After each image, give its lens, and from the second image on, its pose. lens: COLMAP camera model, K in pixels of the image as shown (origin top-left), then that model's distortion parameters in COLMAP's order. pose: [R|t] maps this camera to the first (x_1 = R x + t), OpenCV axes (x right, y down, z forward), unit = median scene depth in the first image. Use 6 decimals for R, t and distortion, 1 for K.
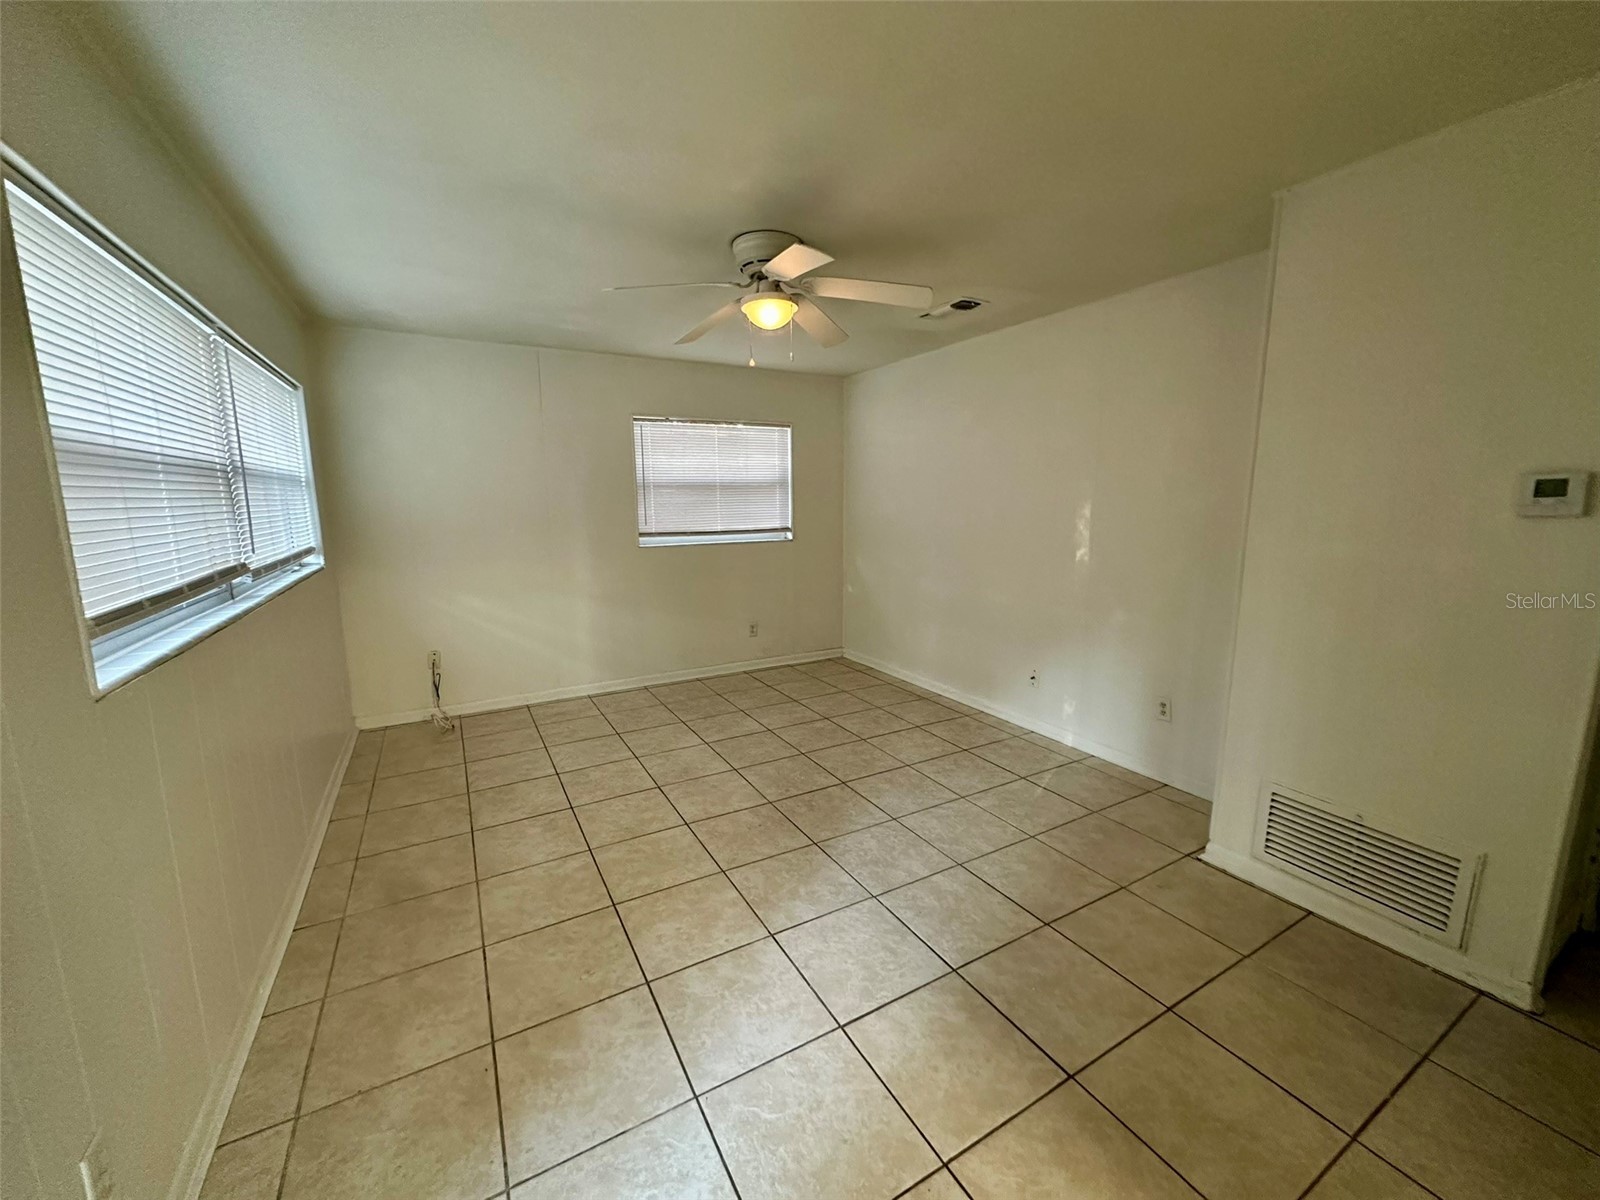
lens RADIAL K [[630.3, 0, 800.0], [0, 630.3, 600.0], [0, 0, 1]] dist [-0.000570, -0.000089]
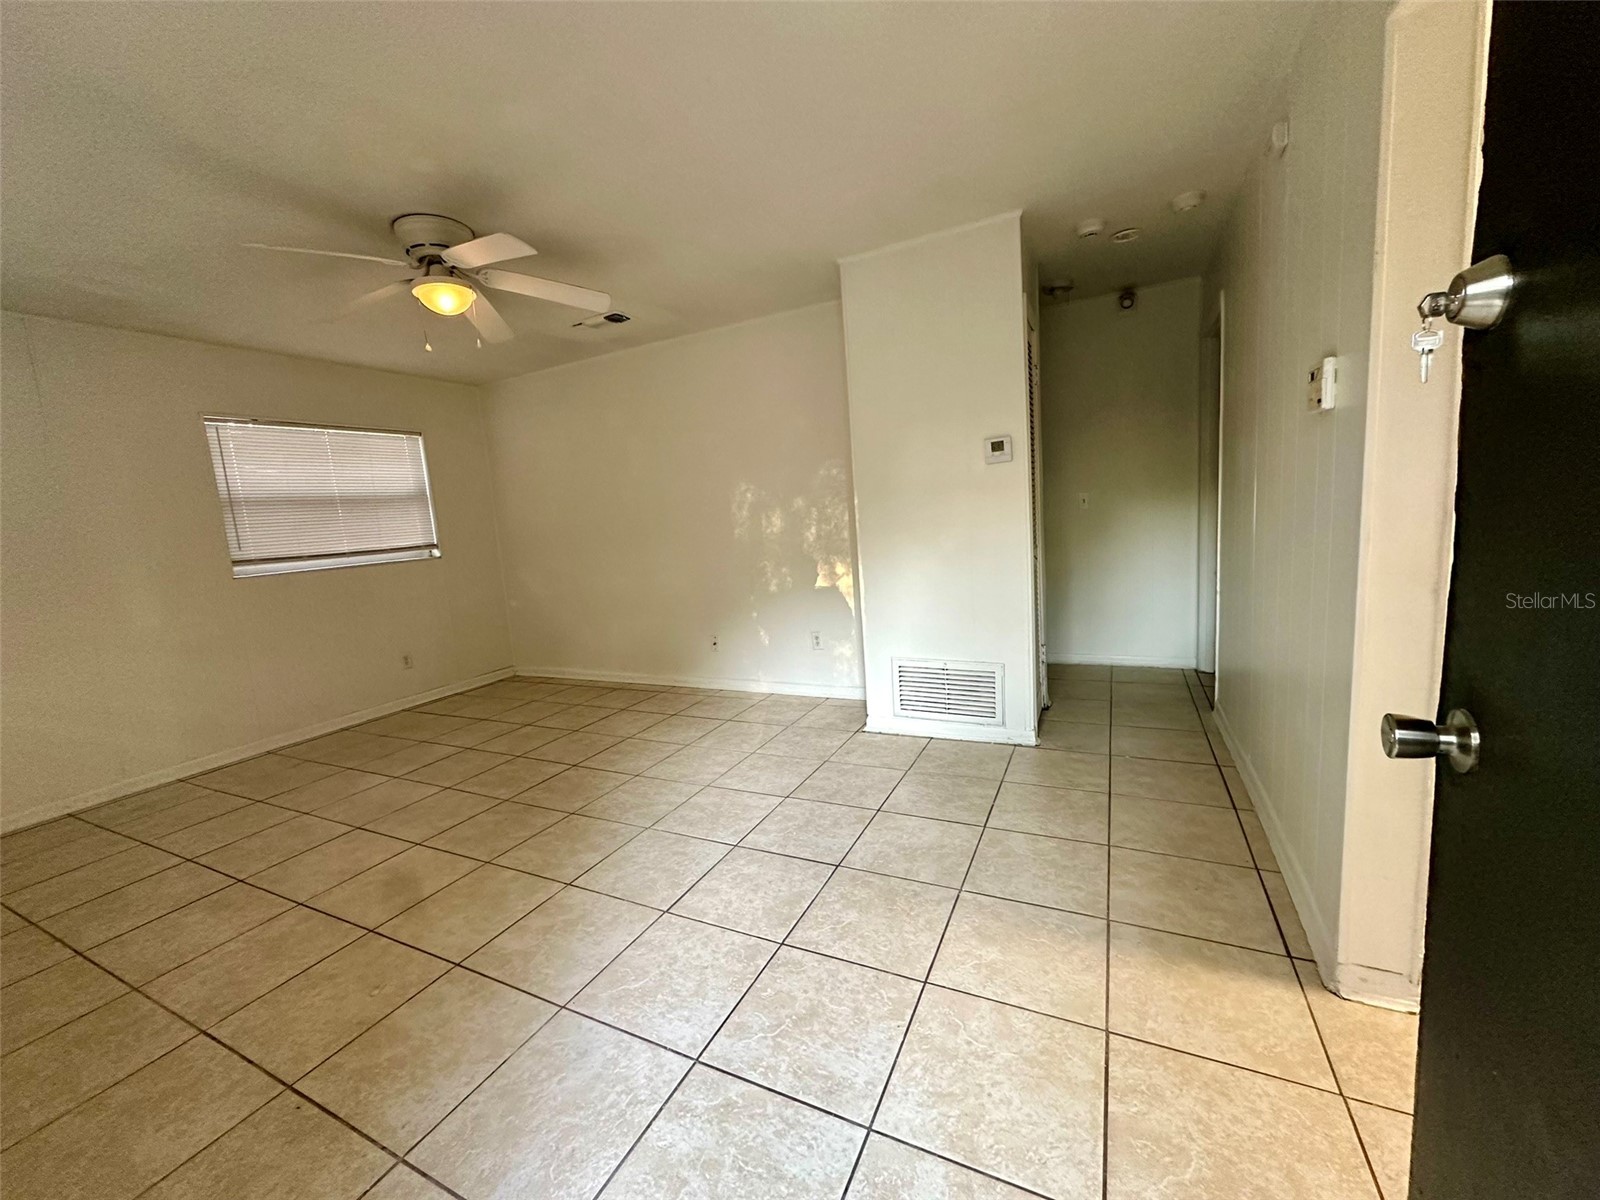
lens RADIAL K [[630.3, 0, 800.0], [0, 630.3, 600.0], [0, 0, 1]] dist [-0.000570, -0.000089]
pose [[0.825222, -0.131912, 0.549189, -0.153061], [0.158346, 0.987383, -0.000771, 0.082555], [-0.542158, 0.087598, 0.835698, -0.075467]]
